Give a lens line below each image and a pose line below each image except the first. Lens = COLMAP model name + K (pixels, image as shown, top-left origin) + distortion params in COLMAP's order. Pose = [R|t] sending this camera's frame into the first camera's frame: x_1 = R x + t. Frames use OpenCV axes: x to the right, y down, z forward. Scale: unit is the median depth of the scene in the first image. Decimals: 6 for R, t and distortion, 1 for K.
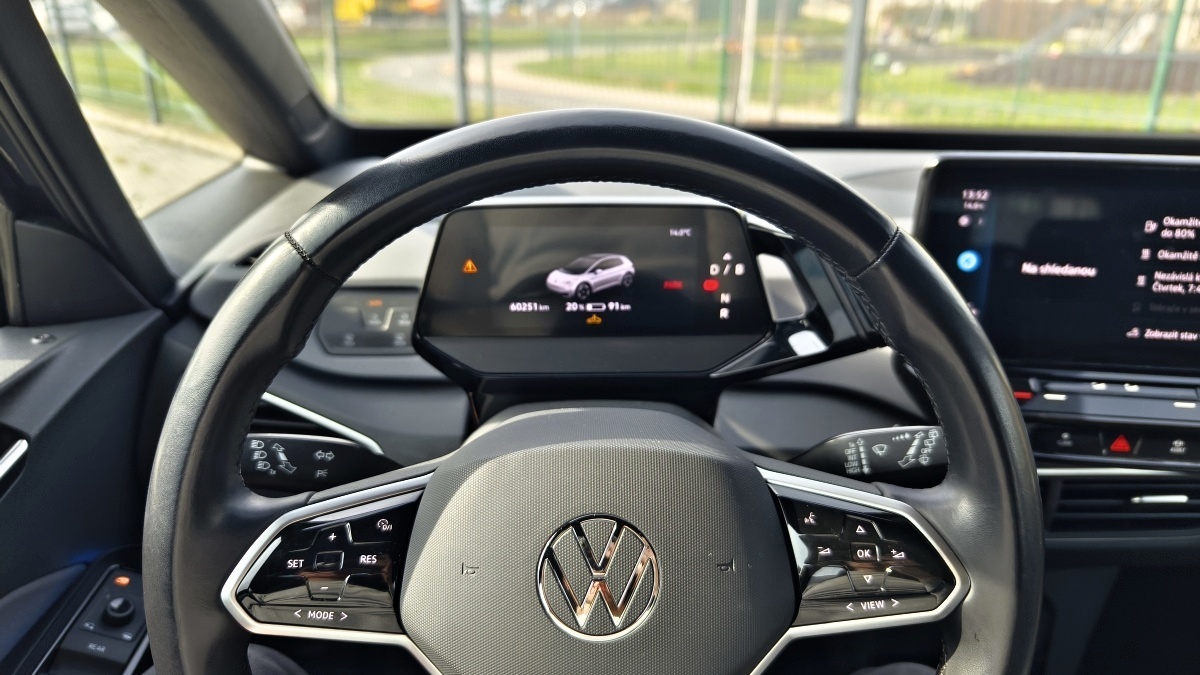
lens RADIAL K [[823.0, 0, 598.4], [0, 823.0, 334.0], [0, 0, 1]] dist [0.014177, -0.003517]
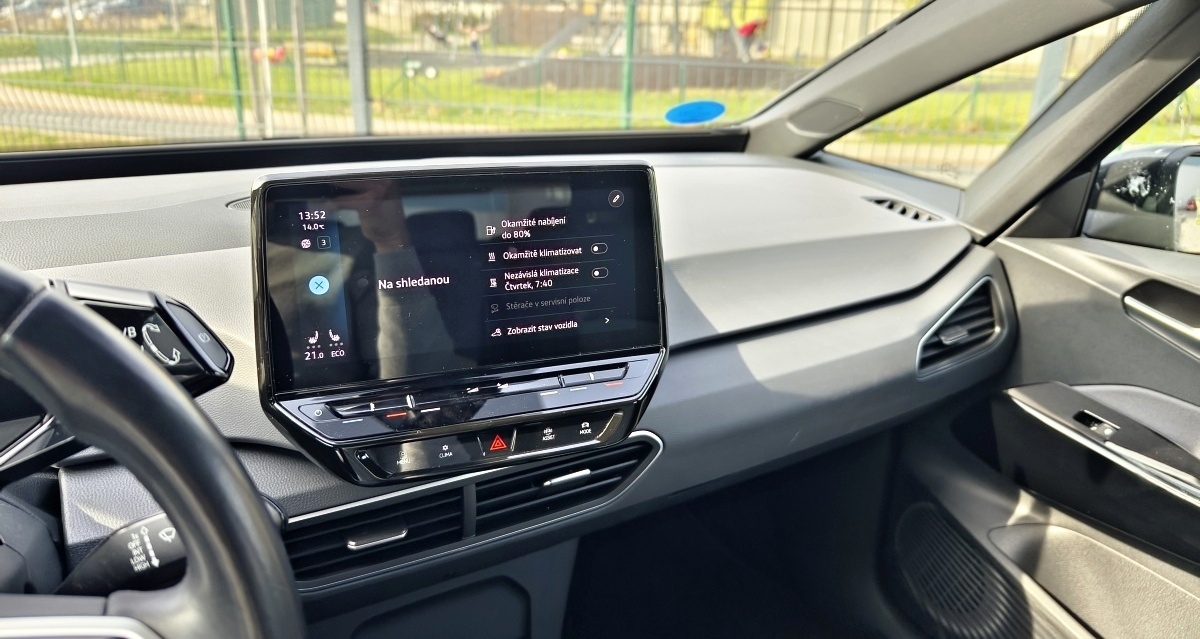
lens RADIAL K [[812.7, 0, 604.9], [0, 812.7, 327.5], [0, 0, 1]] dist [-0.004996, -0.003755]
pose [[0.881299, -0.157787, 0.445439, 0.319876], [0.160907, 0.986480, 0.031086, -0.018770], [-0.444321, 0.044278, 0.894773, 0.035319]]
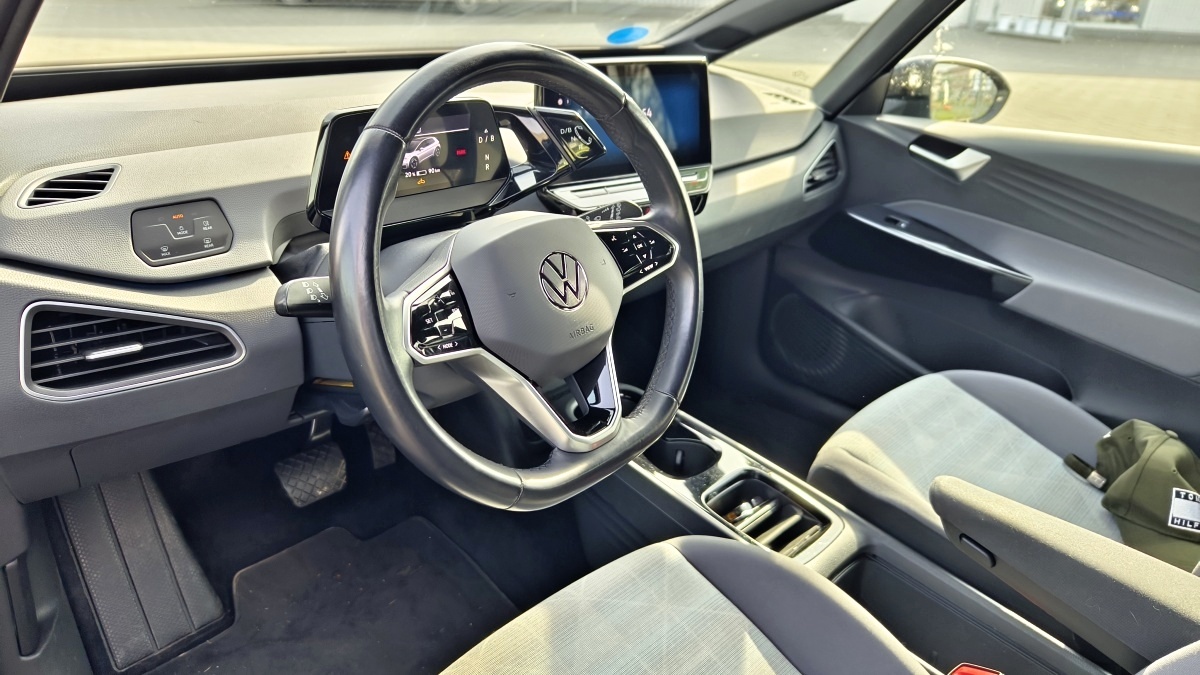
lens RADIAL K [[823.0, 0, 595.4], [0, 823.0, 331.8], [0, 0, 1]] dist [0.014177, -0.003517]
pose [[0.698558, -0.262302, 0.665743, -0.498610], [0.208586, 0.964628, 0.161195, 0.041882], [-0.684477, 0.026261, 0.728562, -0.198693]]
